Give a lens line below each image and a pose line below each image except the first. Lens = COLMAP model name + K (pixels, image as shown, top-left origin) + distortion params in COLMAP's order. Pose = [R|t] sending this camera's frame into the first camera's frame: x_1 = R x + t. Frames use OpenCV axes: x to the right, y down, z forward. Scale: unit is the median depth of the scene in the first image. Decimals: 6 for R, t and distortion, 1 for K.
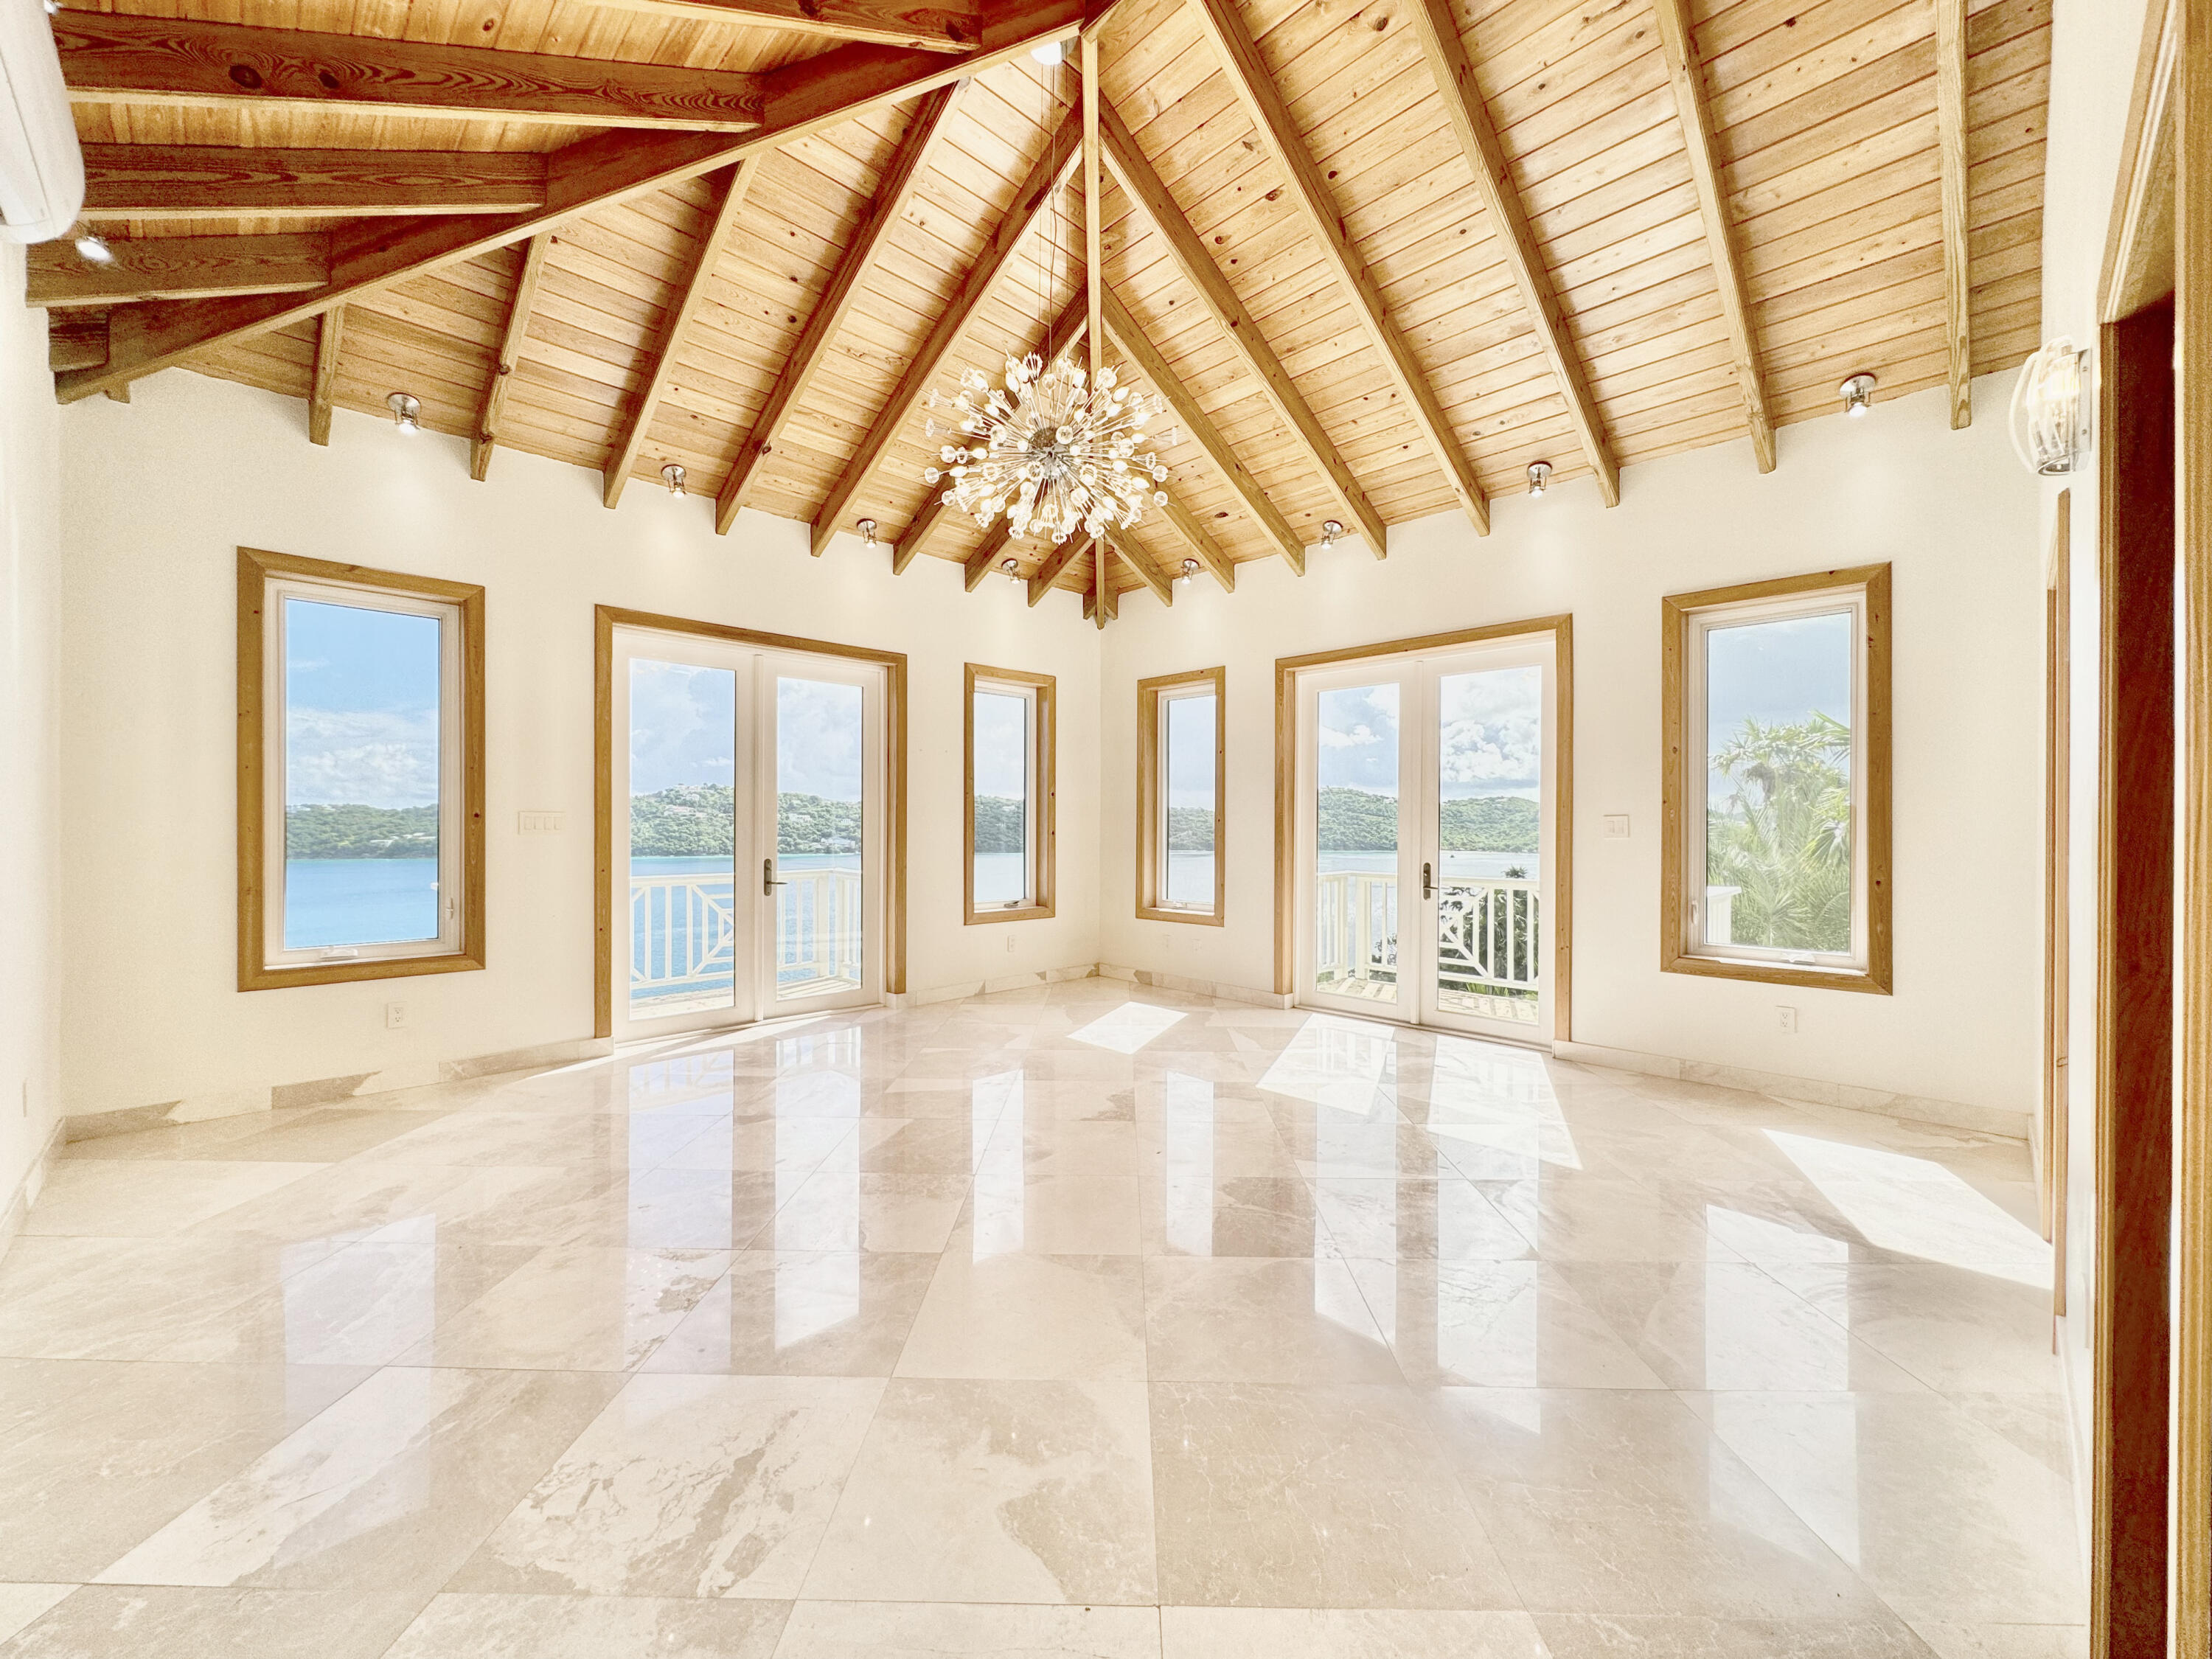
lens RADIAL K [[886.4, 0, 1099.3], [0, 886.4, 827.3], [0, 0, 1]] dist [0.000626, -0.000095]
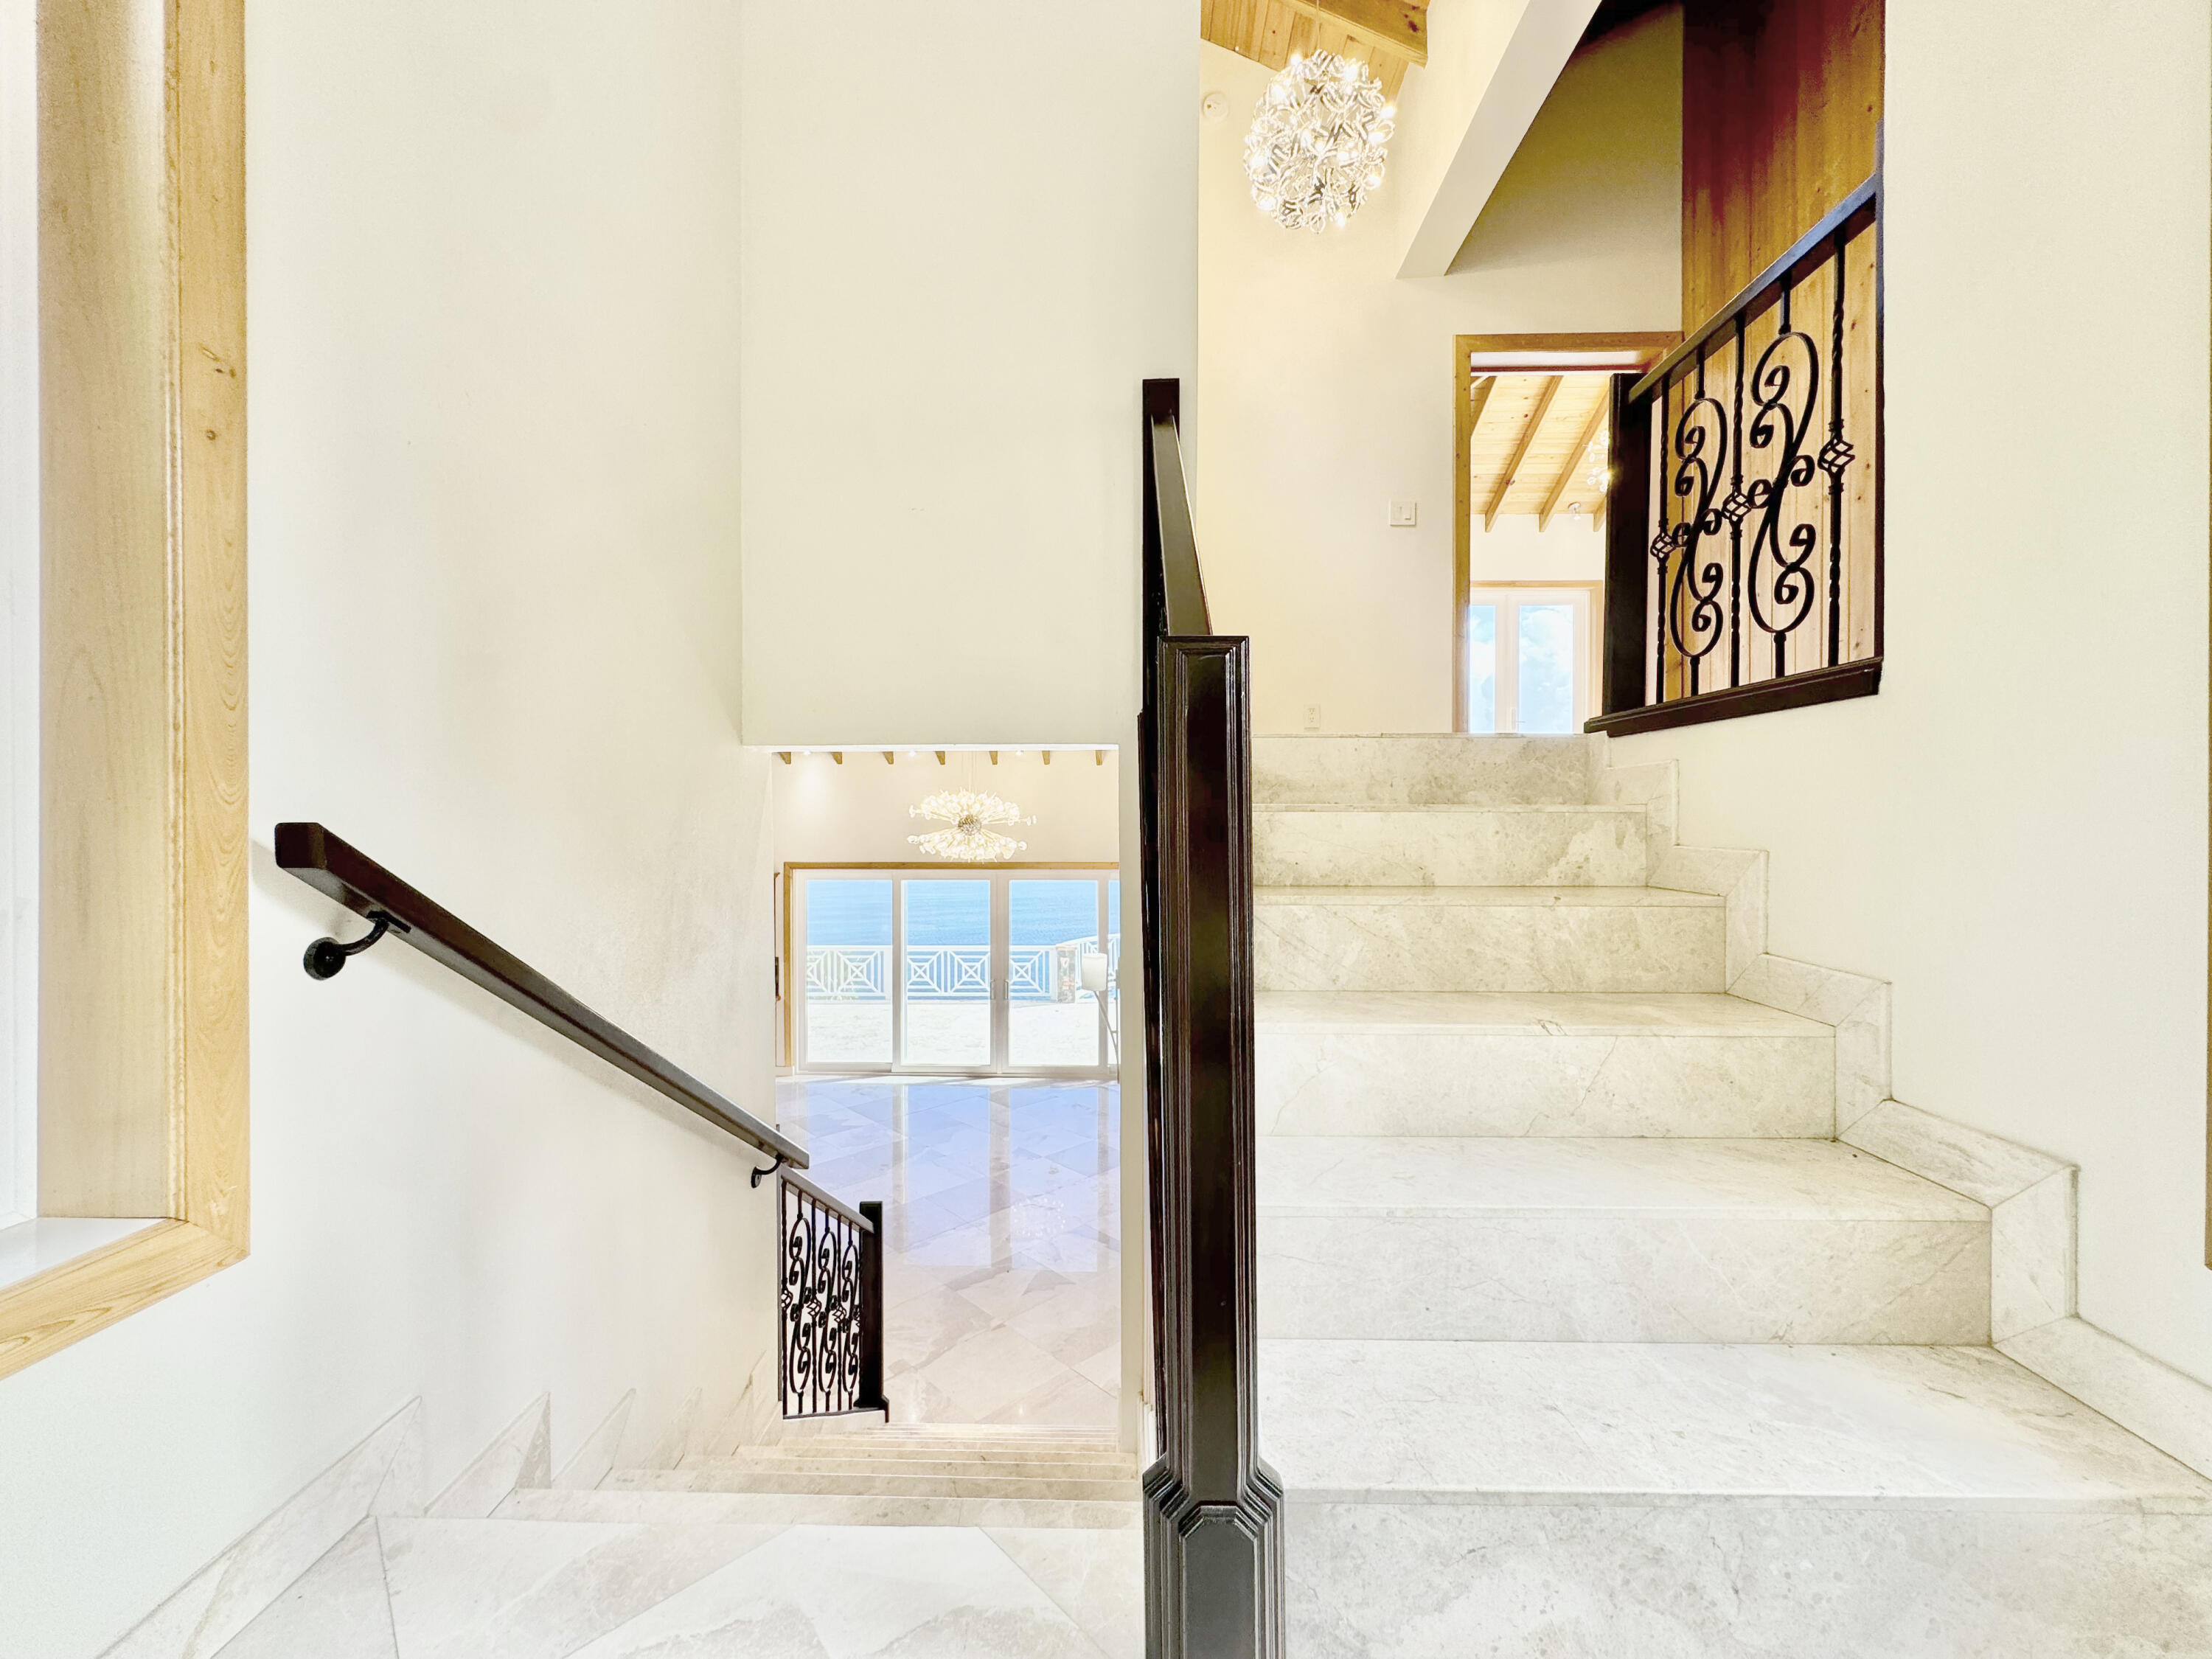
lens RADIAL K [[886.4, 0, 1104.6], [0, 886.4, 825.9], [0, 0, 1]] dist [0.000626, -0.000095]
pose [[0.691077, 0.004323, -0.722769, 0.383793], [0.001284, 0.999973, 0.007209, 0.286309], [0.722780, -0.005910, 0.691053, -0.921412]]
